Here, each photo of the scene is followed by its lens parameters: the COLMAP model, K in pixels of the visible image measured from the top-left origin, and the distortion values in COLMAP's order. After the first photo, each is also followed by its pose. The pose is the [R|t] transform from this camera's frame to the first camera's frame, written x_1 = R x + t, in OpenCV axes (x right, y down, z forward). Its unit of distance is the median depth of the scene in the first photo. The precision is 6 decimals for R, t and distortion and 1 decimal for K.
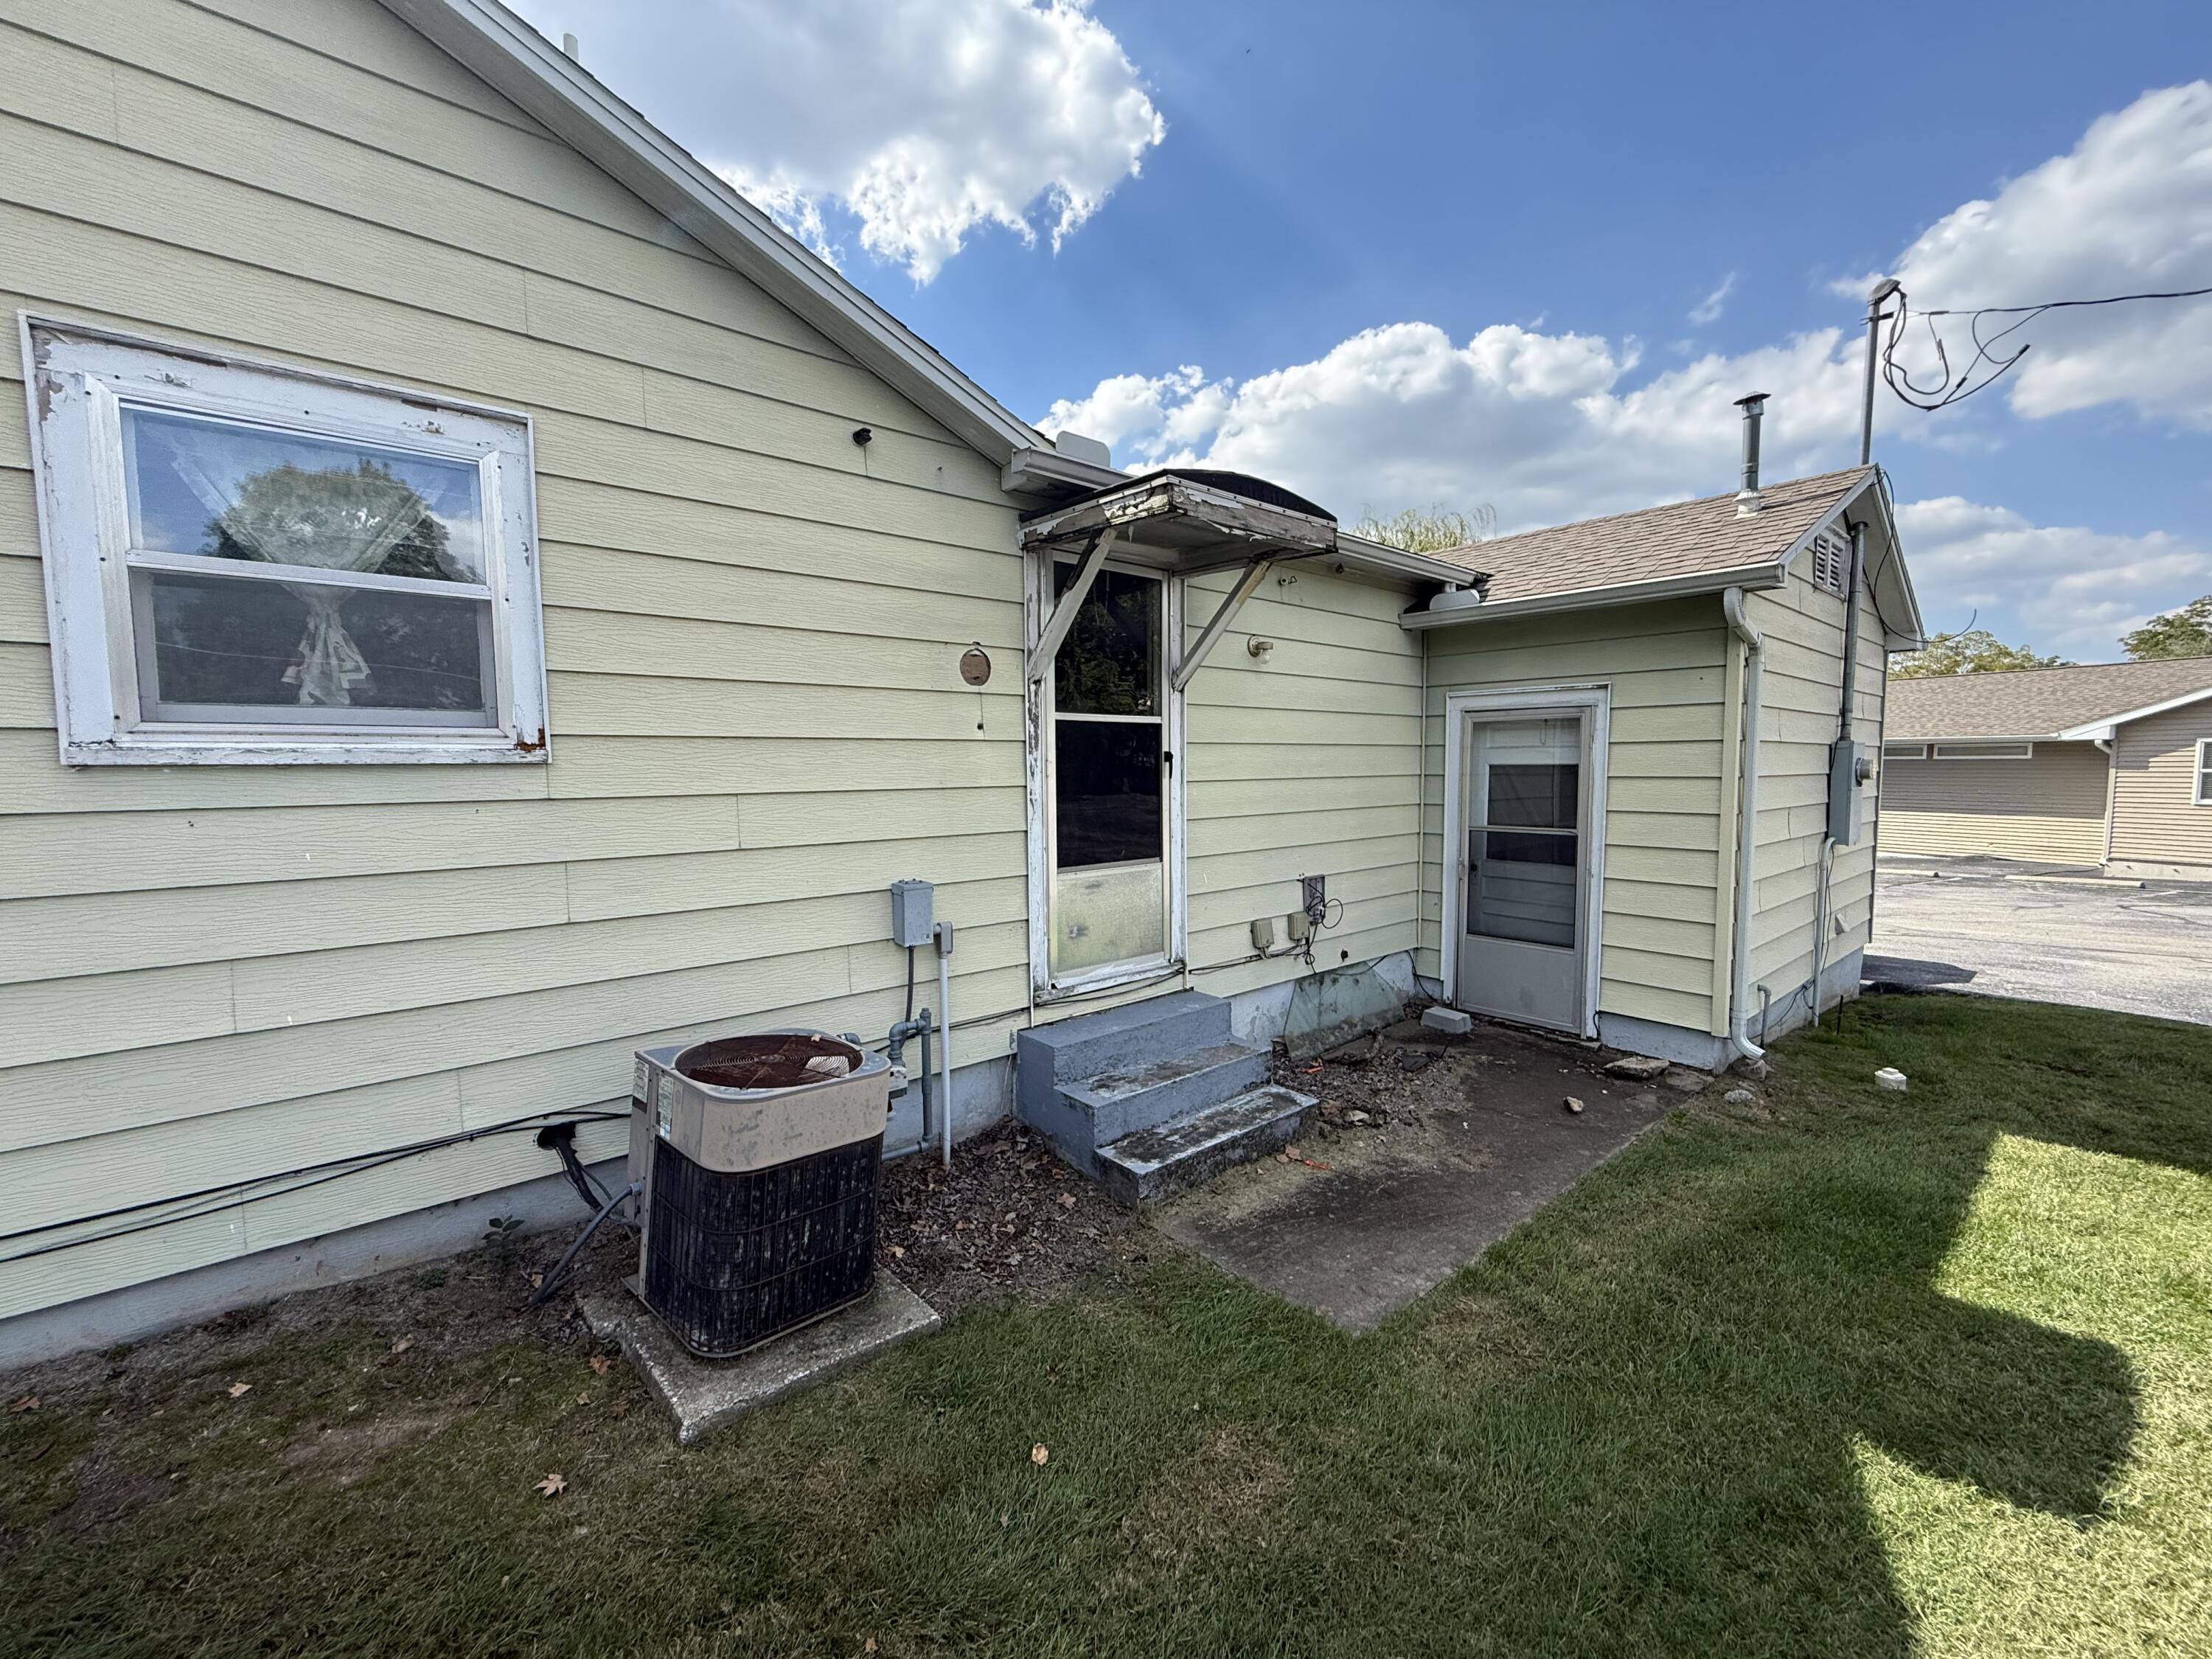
lens RADIAL K [[879.6, 0, 1099.7], [0, 879.6, 819.0], [0, 0, 1]] dist [-0.002149, 0.000244]
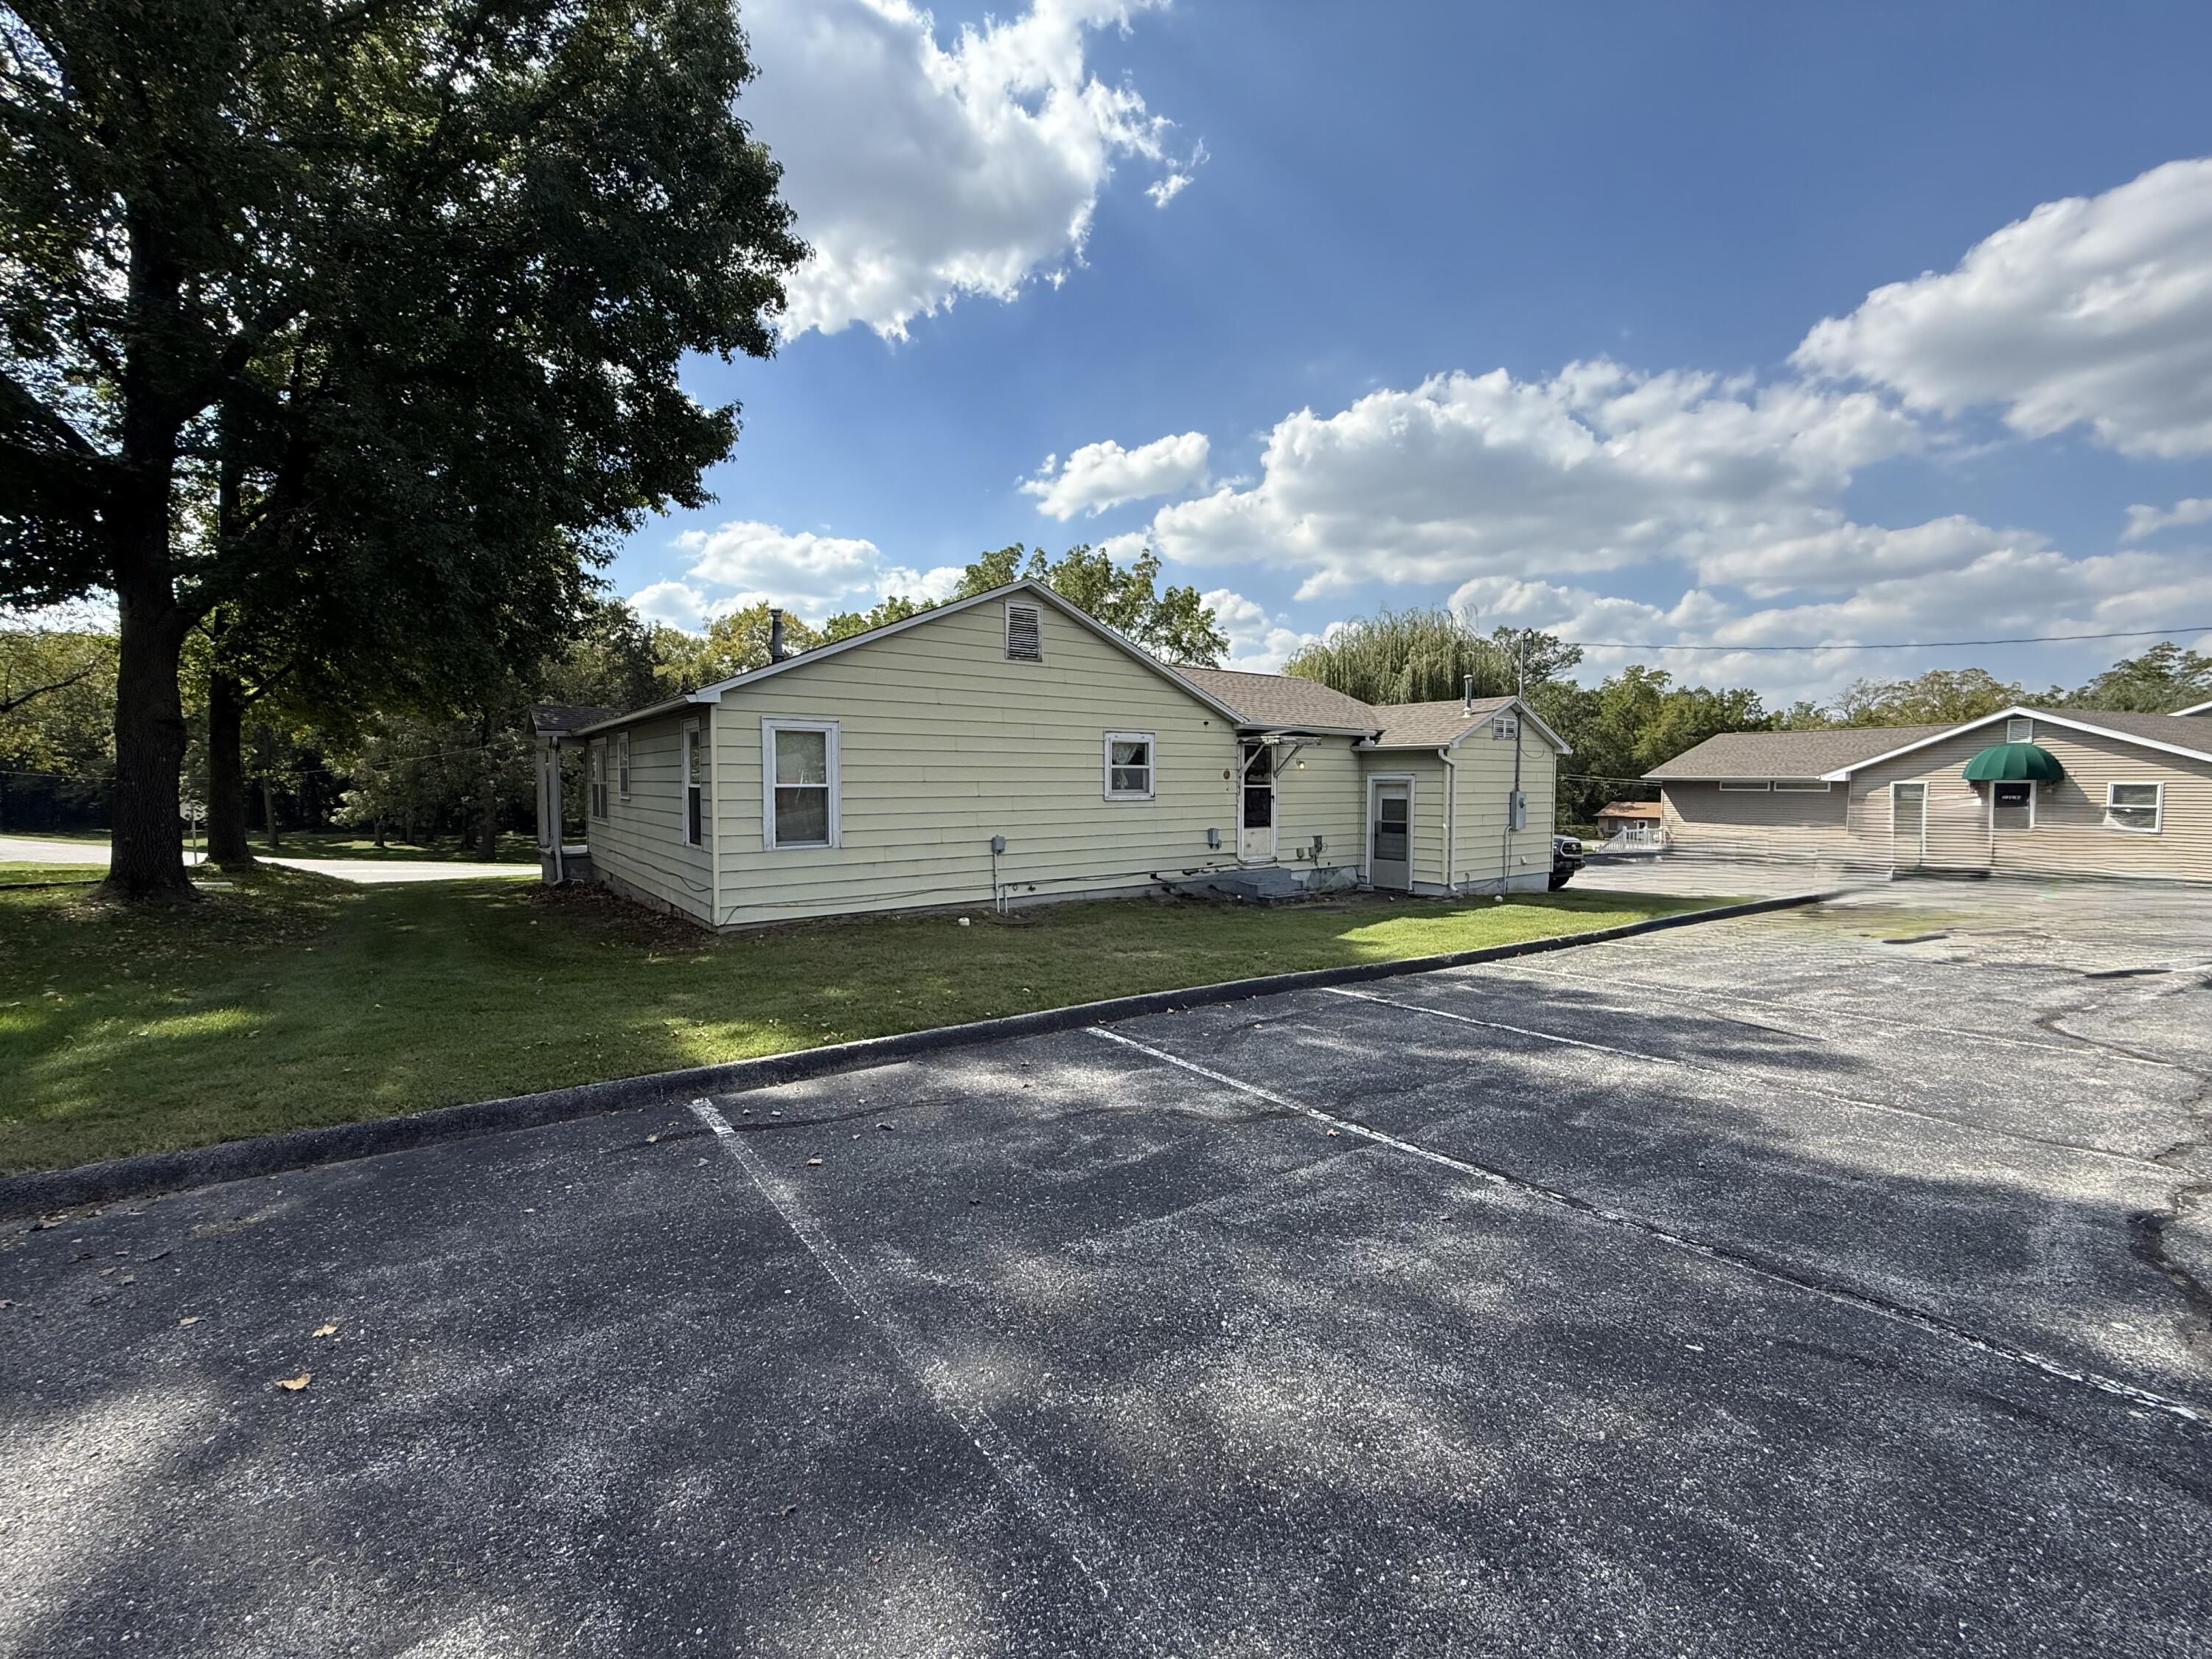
lens RADIAL K [[879.6, 0, 1100.6], [0, 879.6, 839.9], [0, 0, 1]] dist [-0.002149, 0.000244]
pose [[0.998718, 0.010532, -0.049518, -0.413077], [-0.010348, 0.999939, 0.003976, 0.087442], [0.049557, -0.003459, 0.998765, -2.399323]]
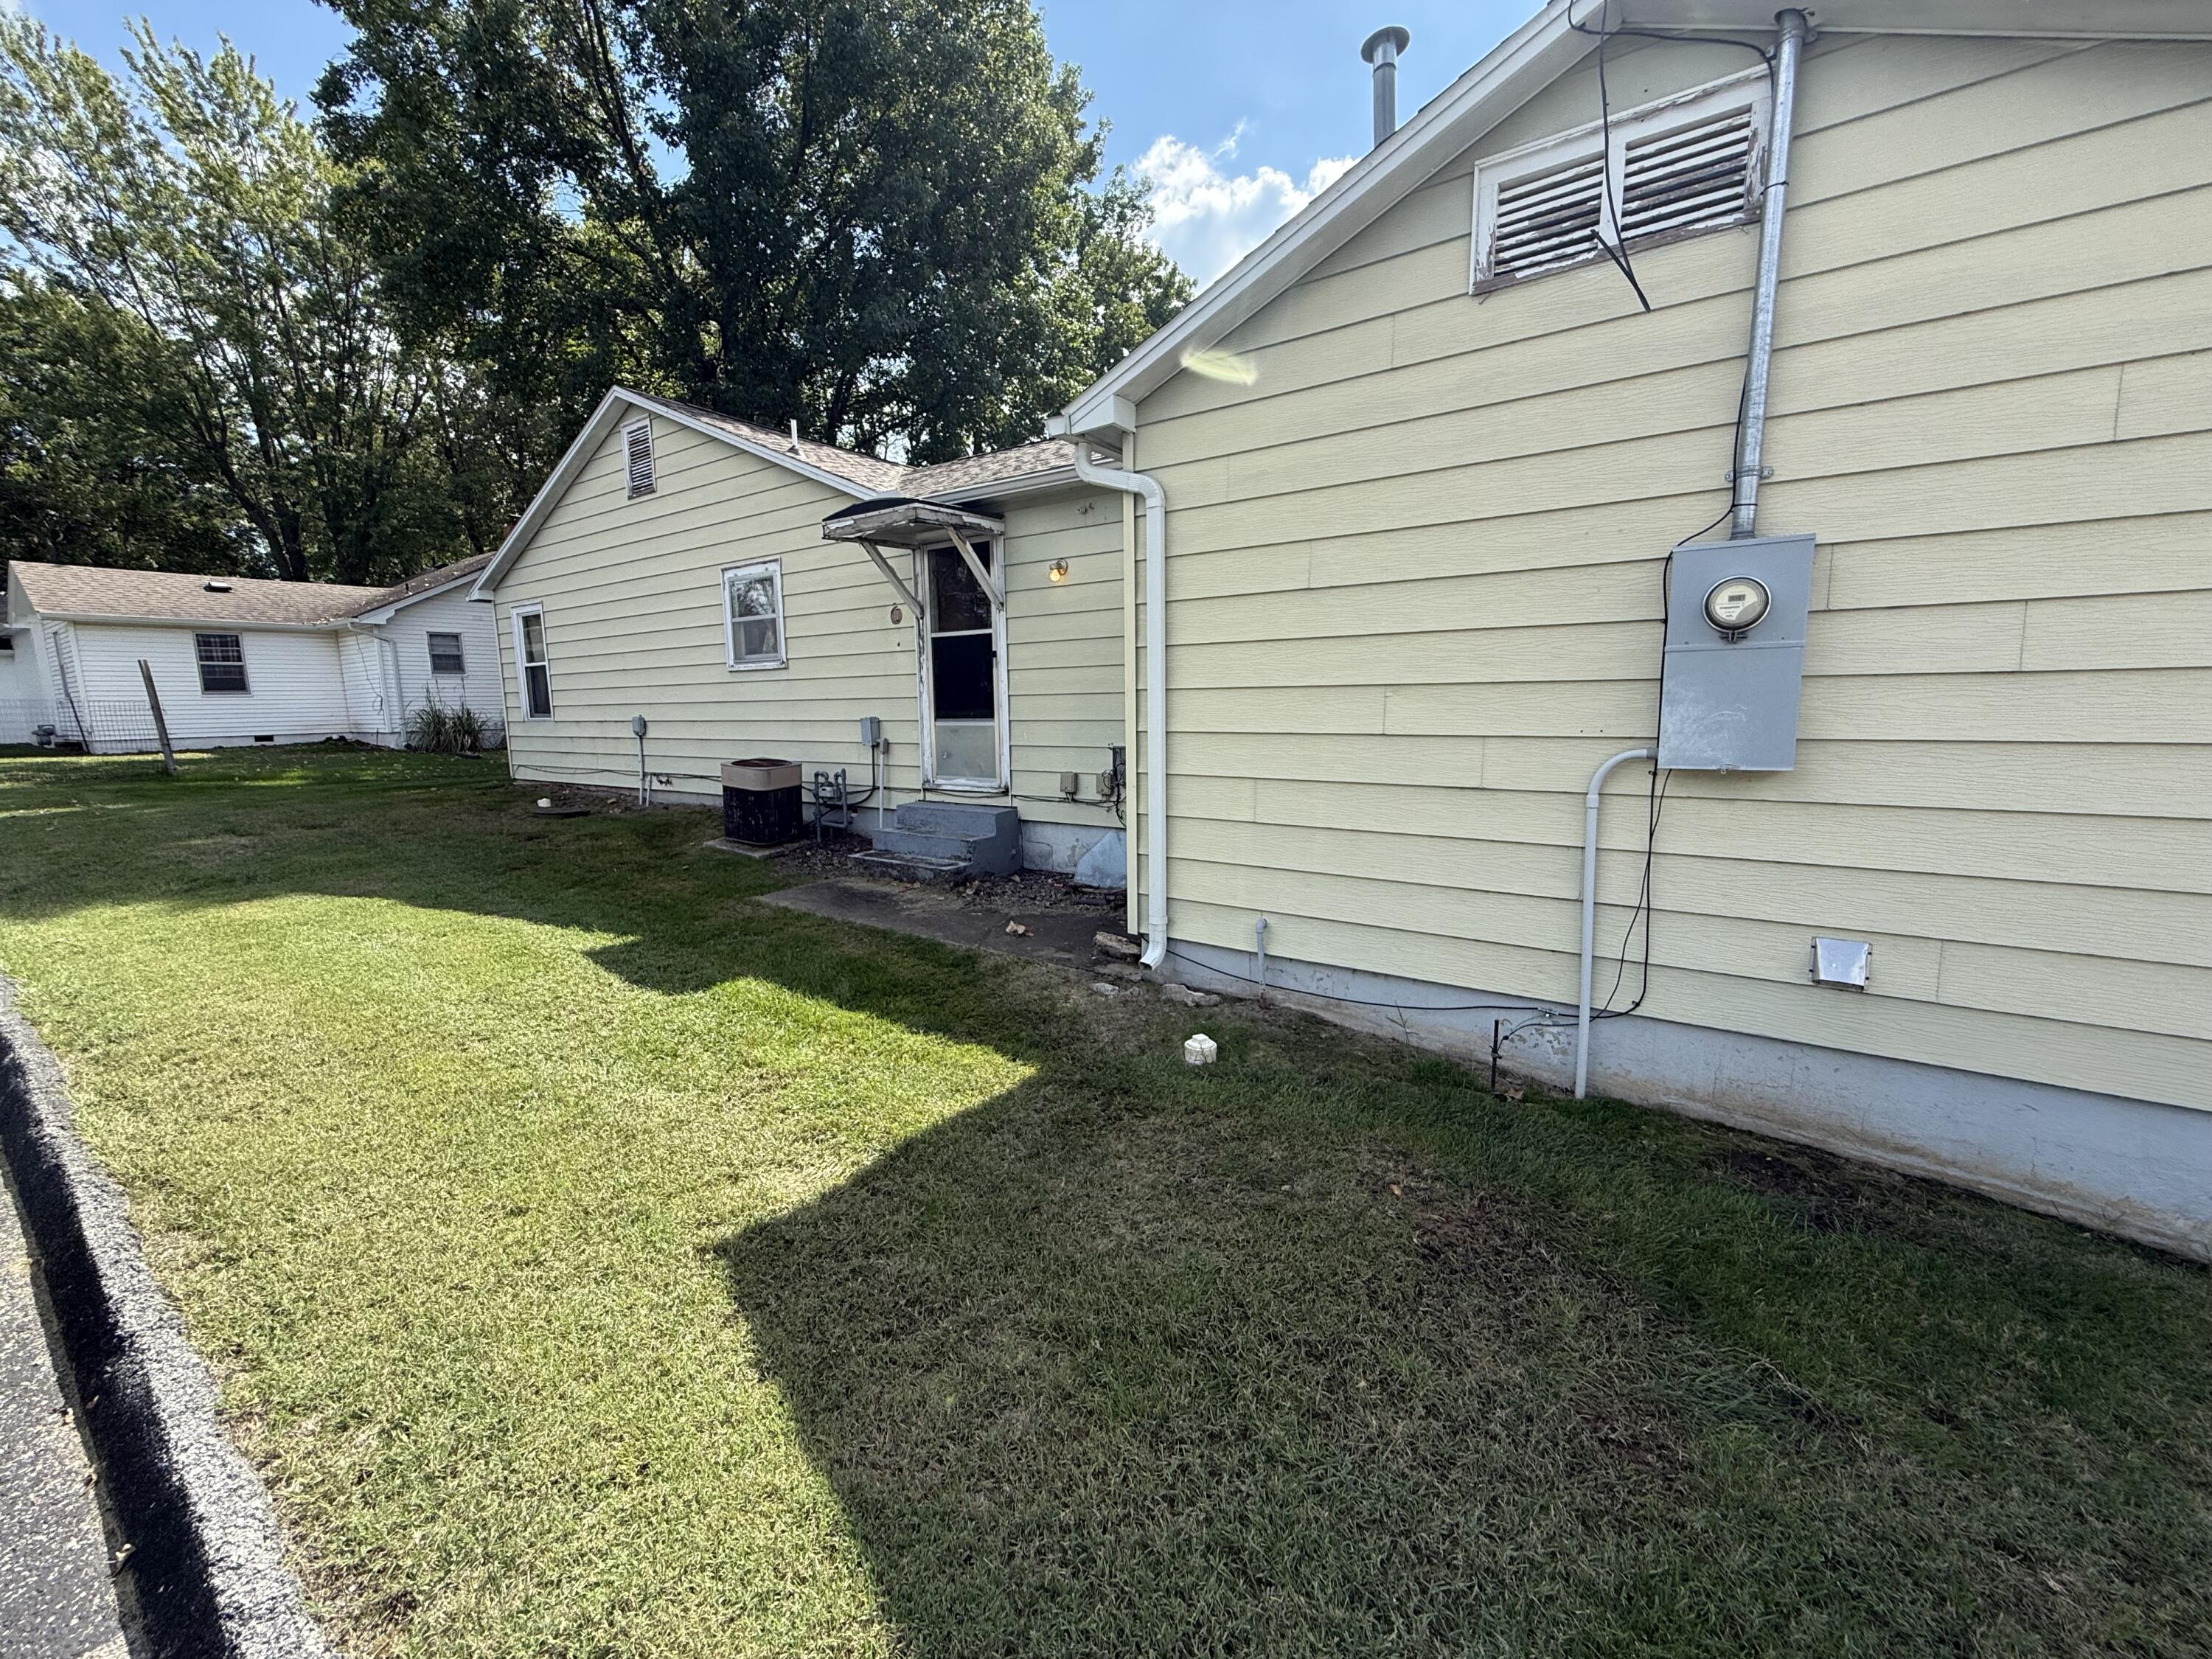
lens RADIAL K [[879.6, 0, 1095.3], [0, 879.6, 828.4], [0, 0, 1]] dist [-0.002149, 0.000244]
pose [[0.253257, 0.142743, -0.956810, 1.644556], [-0.045418, 0.989718, 0.135631, 0.016426], [0.966332, 0.009107, 0.257136, 0.759425]]
